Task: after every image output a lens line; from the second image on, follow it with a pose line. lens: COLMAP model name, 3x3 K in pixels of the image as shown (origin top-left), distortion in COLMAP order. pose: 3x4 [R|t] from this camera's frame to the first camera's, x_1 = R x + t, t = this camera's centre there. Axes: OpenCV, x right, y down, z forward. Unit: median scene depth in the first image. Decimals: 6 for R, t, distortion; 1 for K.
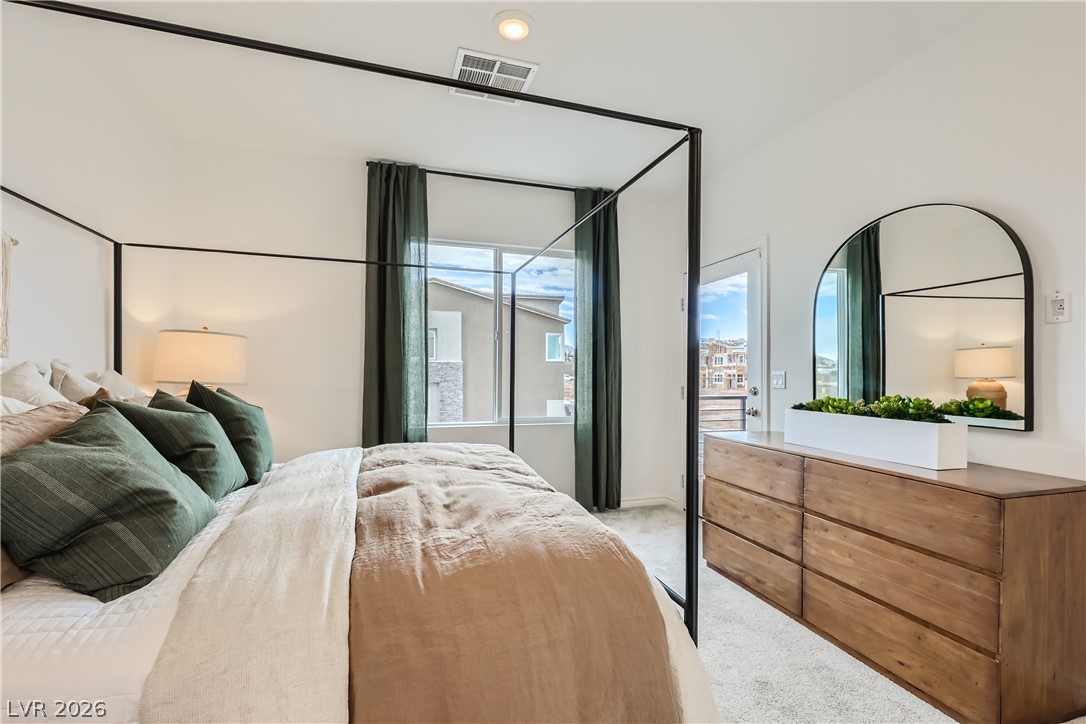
lens RADIAL K [[487.0, 0, 540.5], [0, 487.0, 368.8], [0, 0, 1]] dist [0.005204, 0.001542]
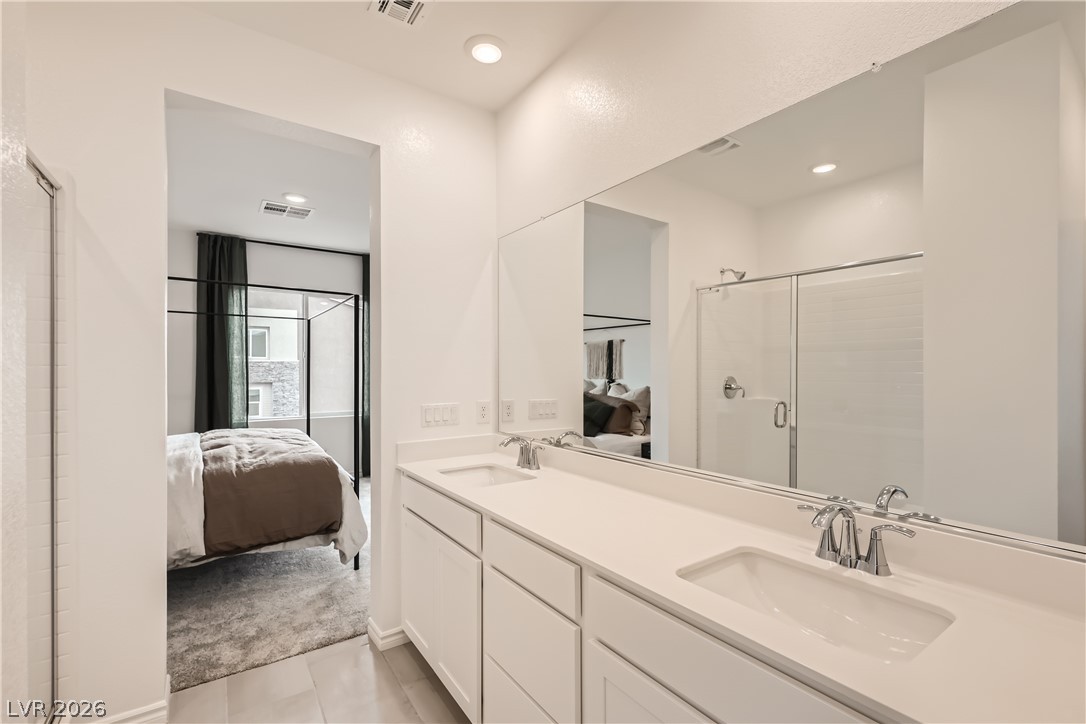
lens RADIAL K [[487.0, 0, 543.2], [0, 487.0, 366.7], [0, 0, 1]] dist [0.005204, 0.001542]
pose [[0.956787, -0.005231, 0.290743, 0.226325], [0.003865, 0.999979, 0.005273, -0.054848], [-0.290764, -0.003922, 0.956787, -0.775660]]
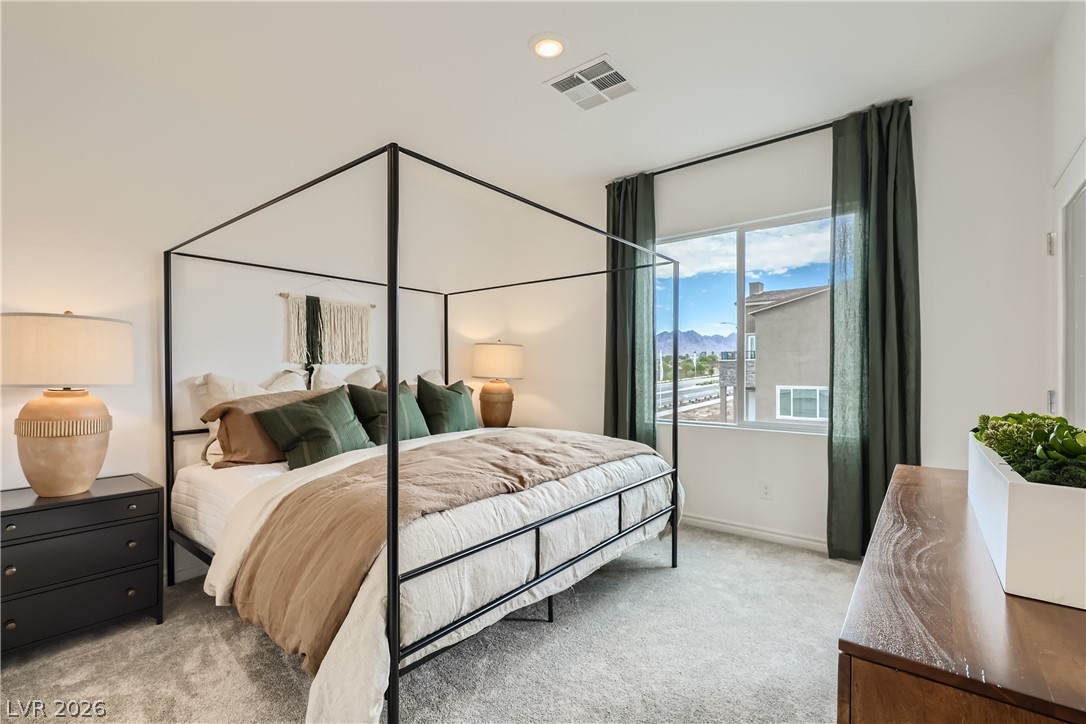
lens RADIAL K [[487.0, 0, 544.4], [0, 487.0, 366.1], [0, 0, 1]] dist [0.005204, 0.001542]
pose [[0.557469, -0.014710, -0.830067, 0.620528], [0.012033, 0.999881, -0.009638, 0.009698], [0.830110, -0.004616, 0.557580, 0.295710]]
